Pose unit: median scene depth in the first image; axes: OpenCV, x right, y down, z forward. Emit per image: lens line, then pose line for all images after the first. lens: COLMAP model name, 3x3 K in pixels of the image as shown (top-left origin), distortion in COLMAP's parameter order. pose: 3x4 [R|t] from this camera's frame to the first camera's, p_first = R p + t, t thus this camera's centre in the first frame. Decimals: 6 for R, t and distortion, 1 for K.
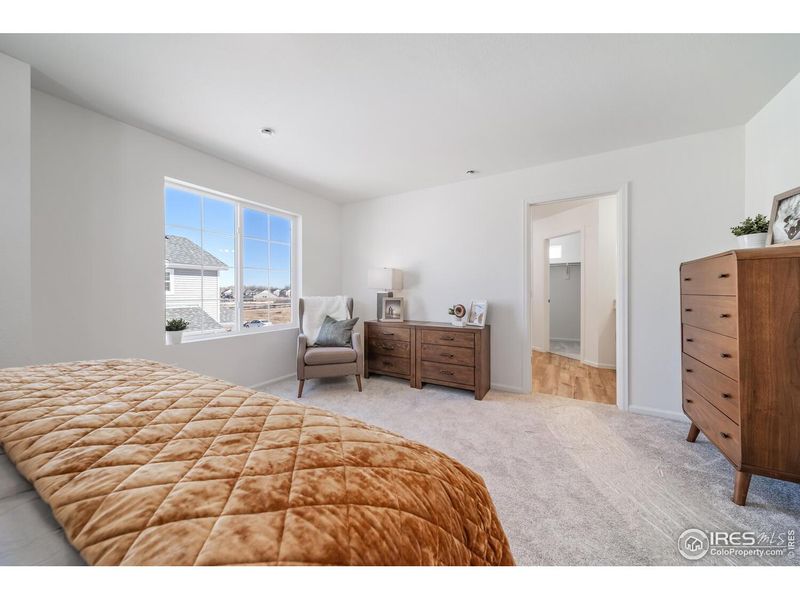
lens RADIAL K [[287.8, 0, 402.6], [0, 287.8, 291.8], [0, 0, 1]] dist [0.000328, 0.000012]
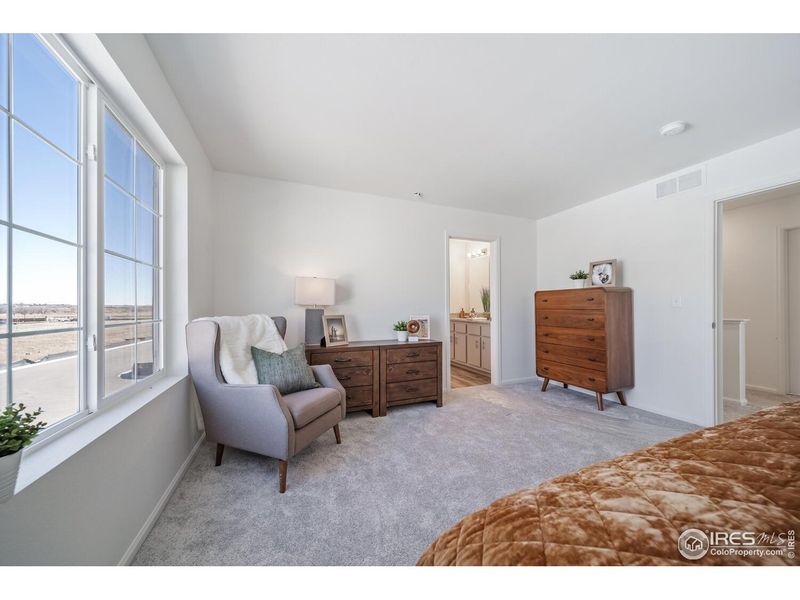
lens RADIAL K [[280.7, 0, 398.1], [0, 280.7, 305.7], [0, 0, 1]] dist [0.000221, -0.000021]
pose [[0.616846, 0.003387, 0.787077, -0.629789], [0.002820, 0.999975, -0.006513, -0.001431], [-0.787079, 0.006237, 0.616821, 0.435138]]
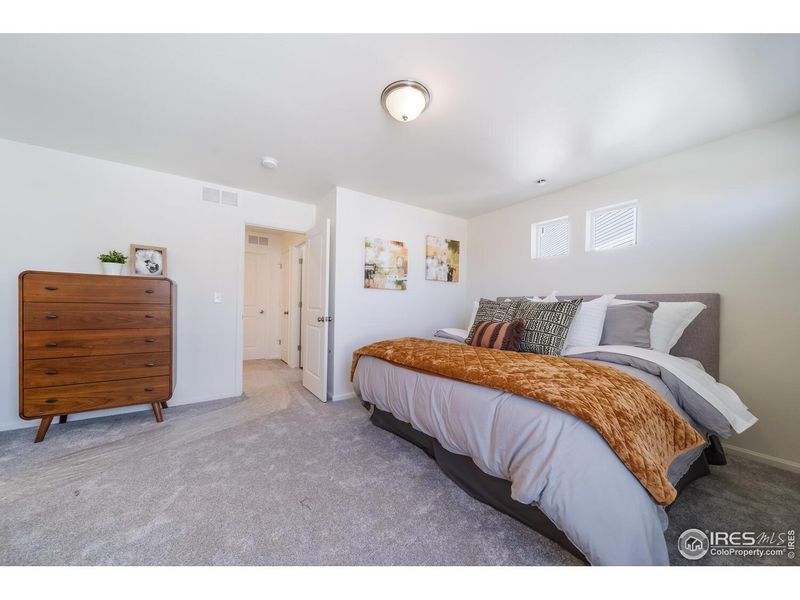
lens RADIAL K [[280.7, 0, 398.1], [0, 280.7, 305.7], [0, 0, 1]] dist [0.000221, -0.000021]
pose [[-0.898867, -0.014574, 0.437978, -0.425973], [-0.015475, 0.999879, 0.001513, 0.000108], [-0.437947, -0.005418, -0.898984, 0.925052]]
